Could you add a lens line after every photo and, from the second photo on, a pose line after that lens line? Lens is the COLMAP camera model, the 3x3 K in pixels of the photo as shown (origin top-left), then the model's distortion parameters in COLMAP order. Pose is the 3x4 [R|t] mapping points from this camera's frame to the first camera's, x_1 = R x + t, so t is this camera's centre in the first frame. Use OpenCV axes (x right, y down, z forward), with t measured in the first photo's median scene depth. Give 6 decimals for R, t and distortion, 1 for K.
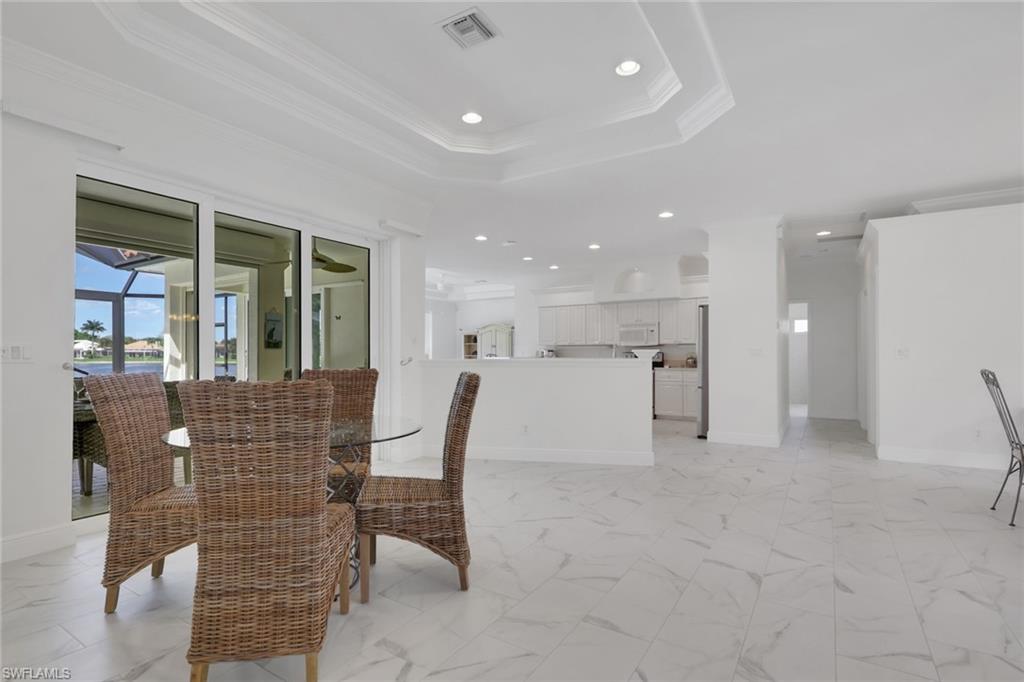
lens RADIAL K [[499.5, 0, 531.8], [0, 499.5, 349.2], [0, 0, 1]] dist [0.000508, 0.000143]
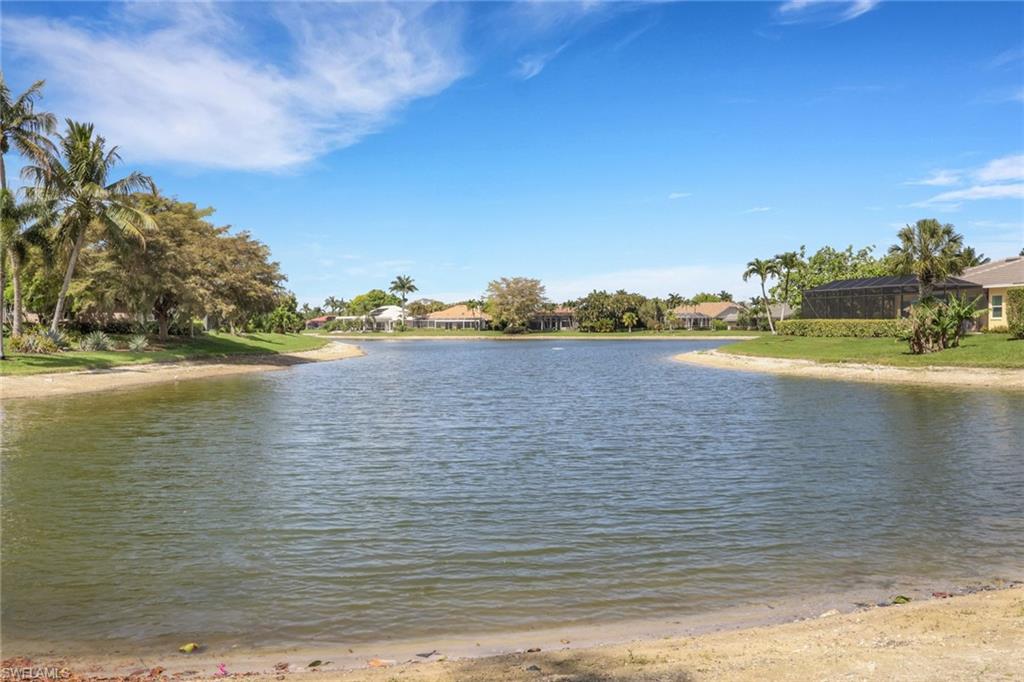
lens RADIAL K [[750.4, 0, 510.8], [0, 750.4, 339.9], [0, 0, 1]] dist [-0.008709, -0.002710]
pose [[0.851301, 0.001273, -0.524676, -0.214535], [0.011098, 0.999730, 0.020432, 0.010321], [0.524561, -0.023216, 0.851057, 0.203369]]
